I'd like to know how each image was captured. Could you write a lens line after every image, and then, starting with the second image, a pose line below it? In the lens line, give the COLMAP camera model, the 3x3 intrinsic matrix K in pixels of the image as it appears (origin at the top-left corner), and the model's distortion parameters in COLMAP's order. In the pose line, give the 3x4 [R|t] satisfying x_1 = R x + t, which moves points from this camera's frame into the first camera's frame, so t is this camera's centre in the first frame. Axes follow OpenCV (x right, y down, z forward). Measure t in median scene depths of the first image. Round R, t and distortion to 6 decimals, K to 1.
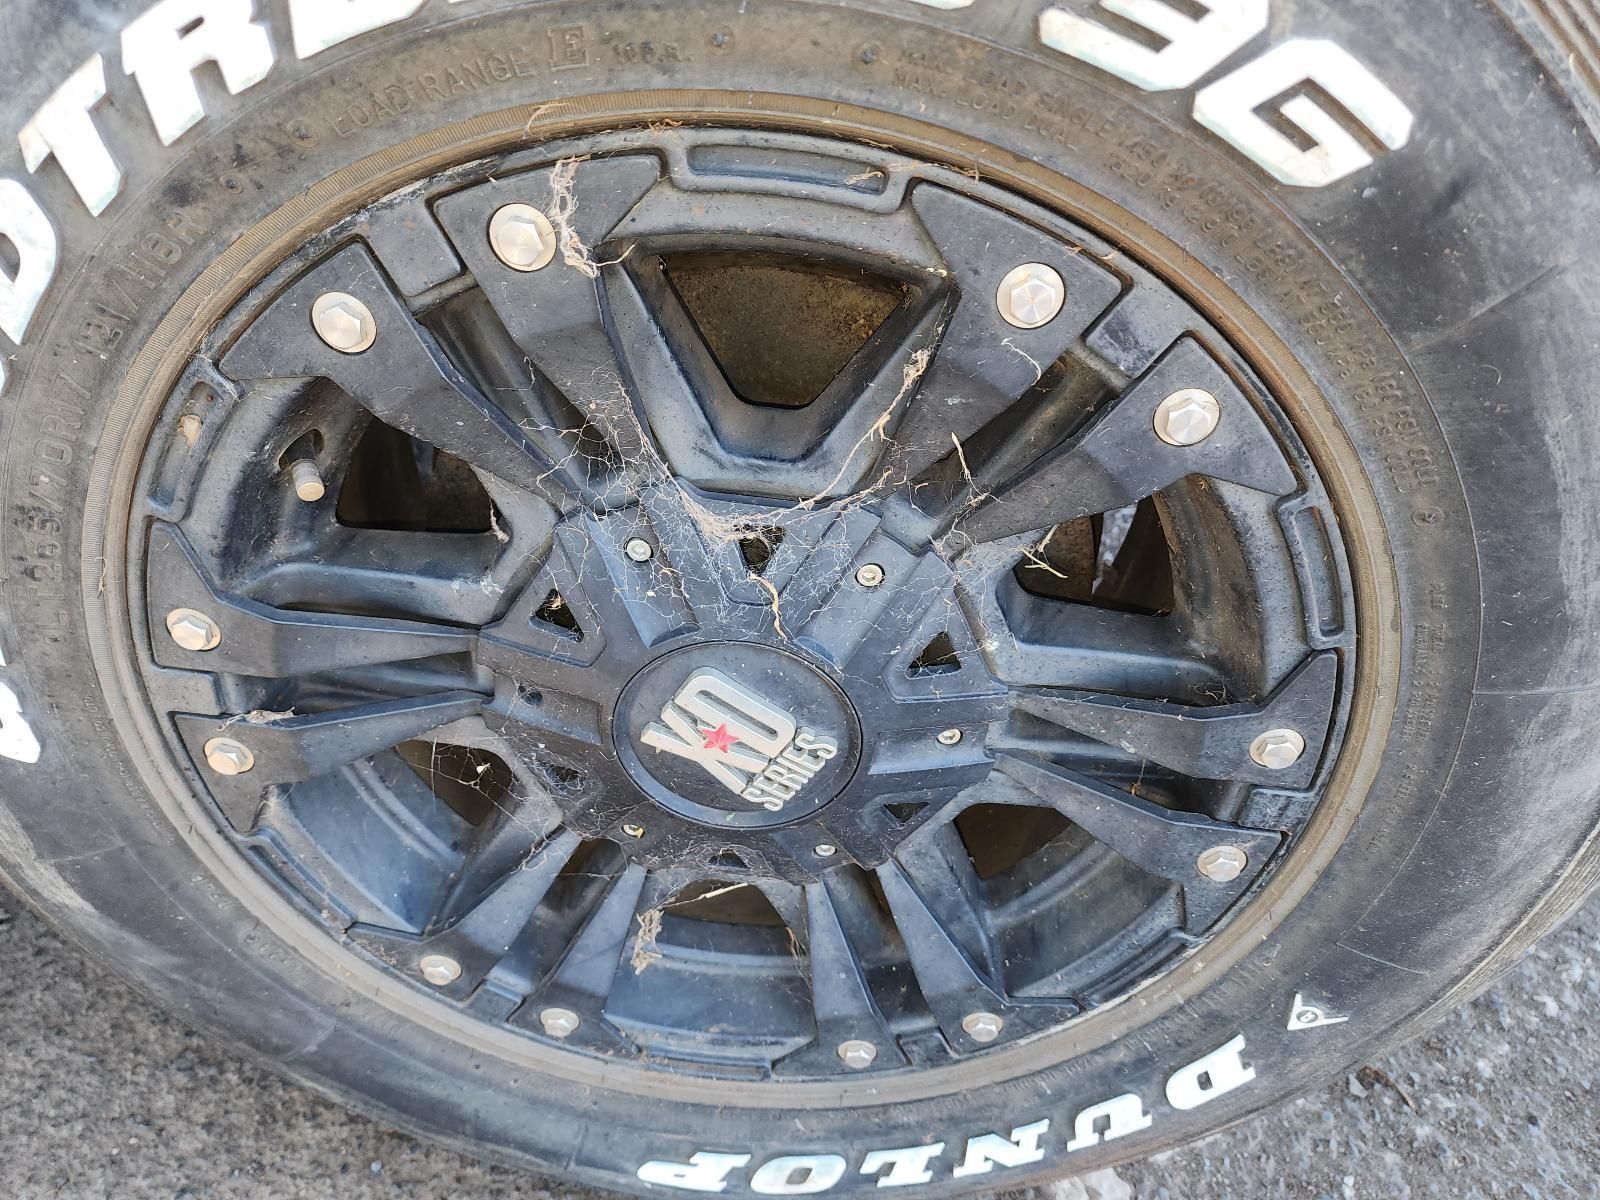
lens RADIAL K [[1086.0, 0, 799.5], [0, 1086.0, 622.9], [0, 0, 1]] dist [0.000395, 0.005082]
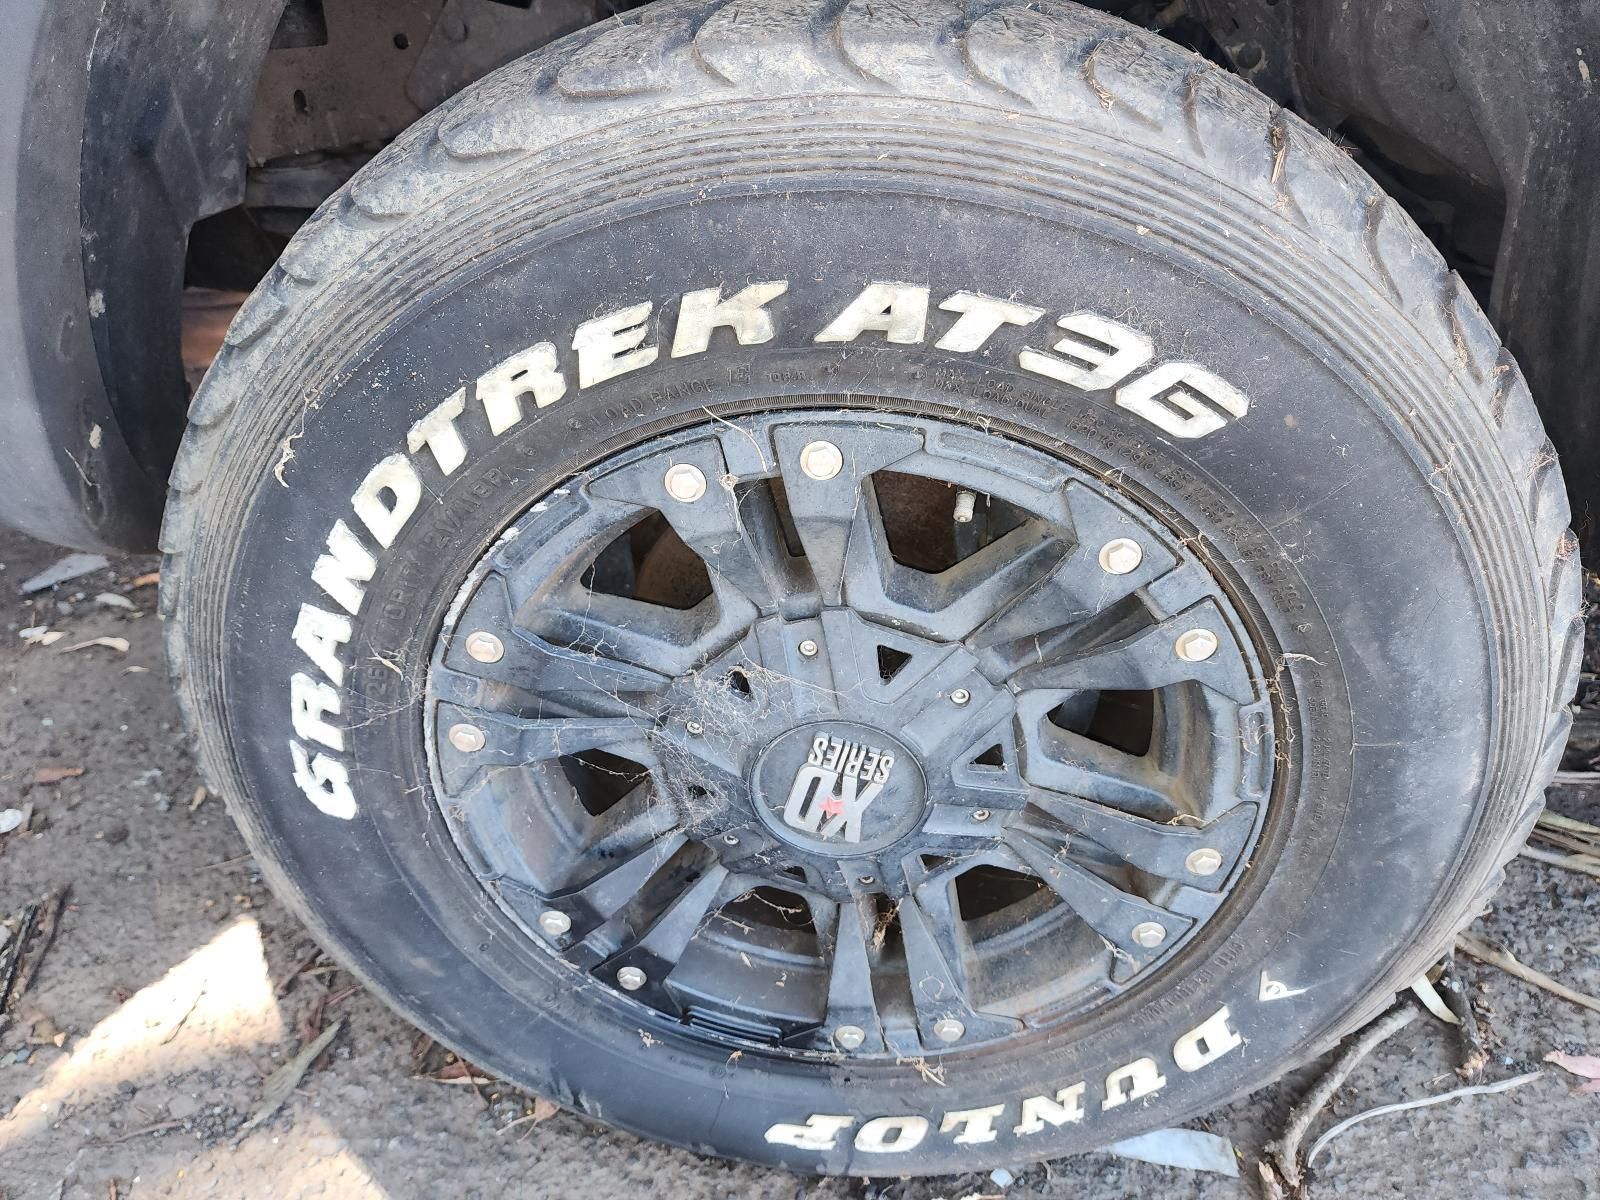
lens RADIAL K [[1086.0, 0, 799.5], [0, 1086.0, 622.9], [0, 0, 1]] dist [0.000395, 0.005082]
pose [[0.999100, -0.006551, -0.041897, -0.053502], [-0.008943, 0.933225, -0.359180, 0.415610], [0.041453, 0.359232, 0.932327, -0.419656]]
